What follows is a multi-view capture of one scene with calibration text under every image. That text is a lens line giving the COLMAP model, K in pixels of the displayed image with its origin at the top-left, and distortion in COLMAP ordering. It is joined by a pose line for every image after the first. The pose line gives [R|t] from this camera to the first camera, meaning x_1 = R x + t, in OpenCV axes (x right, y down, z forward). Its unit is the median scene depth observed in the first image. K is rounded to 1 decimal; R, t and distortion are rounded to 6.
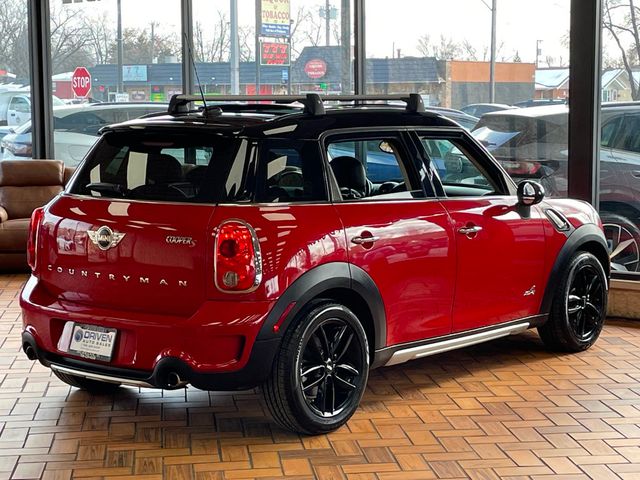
lens RADIAL K [[1251.1, 0, 320.0], [0, 1251.1, 240.0], [0, 0, 1]] dist [0.183550, 0.089840]
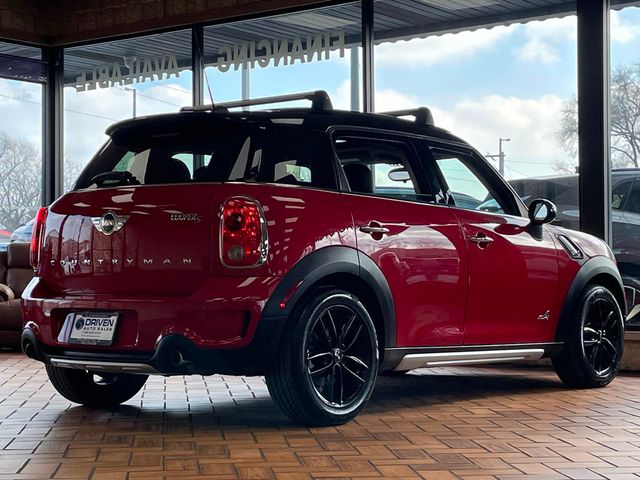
lens RADIAL K [[1251.1, 0, 320.0], [0, 1251.1, 240.0], [0, 0, 1]] dist [0.183550, 0.089840]
pose [[0.999963, 0.002593, -0.008244, 0.001576], [-0.003676, 0.990938, -0.134269, 0.131665], [0.007821, 0.134294, 0.990911, 0.028323]]
